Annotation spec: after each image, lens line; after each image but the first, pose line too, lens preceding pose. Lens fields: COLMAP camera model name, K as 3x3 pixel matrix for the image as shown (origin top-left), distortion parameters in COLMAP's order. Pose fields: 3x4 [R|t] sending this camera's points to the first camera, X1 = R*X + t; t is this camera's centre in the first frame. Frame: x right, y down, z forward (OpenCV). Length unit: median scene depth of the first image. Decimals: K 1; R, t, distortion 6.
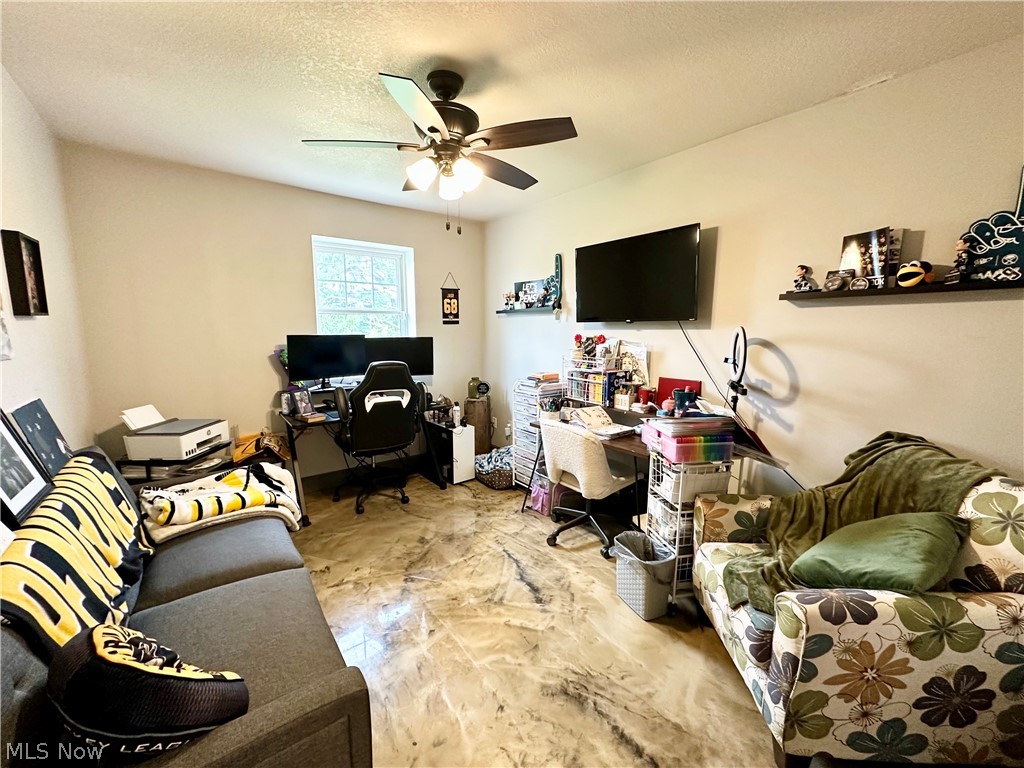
lens RADIAL K [[405.6, 0, 515.8], [0, 405.6, 381.2], [0, 0, 1]] dist [-0.001893, 0.000366]
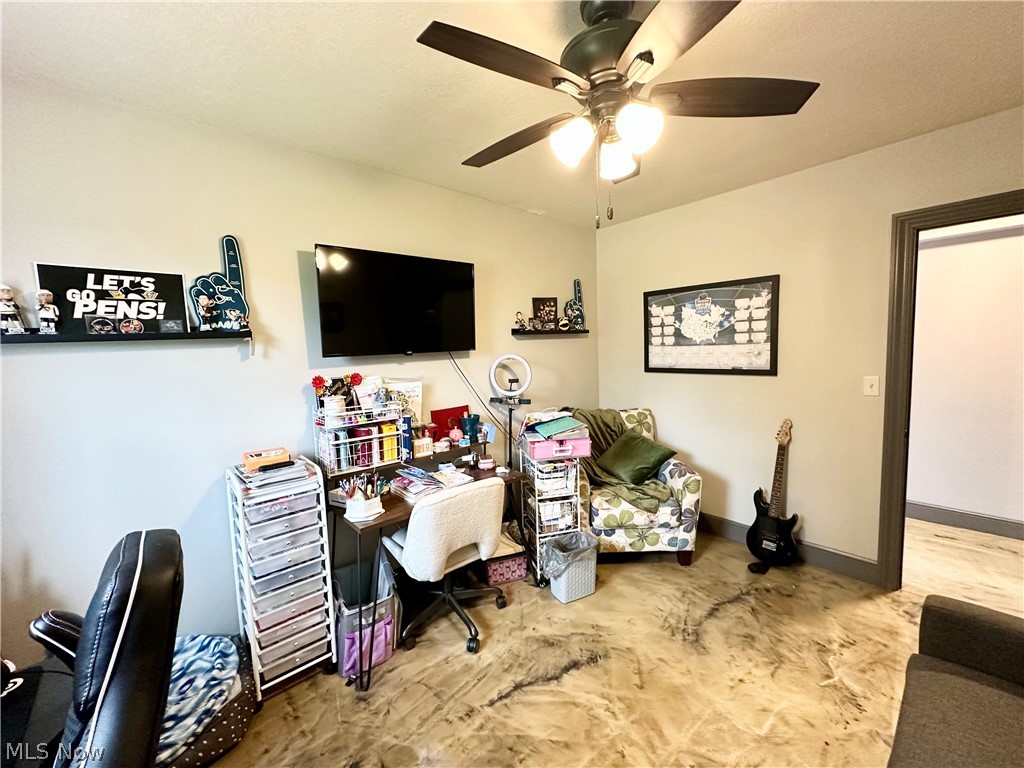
lens RADIAL K [[405.6, 0, 515.8], [0, 405.6, 384.7], [0, 0, 1]] dist [-0.001893, 0.000366]
pose [[-0.053167, -0.080029, 0.995374, -0.529037], [0.178251, 0.980014, 0.088315, -0.107261], [-0.982548, 0.182121, -0.037839, 0.751782]]
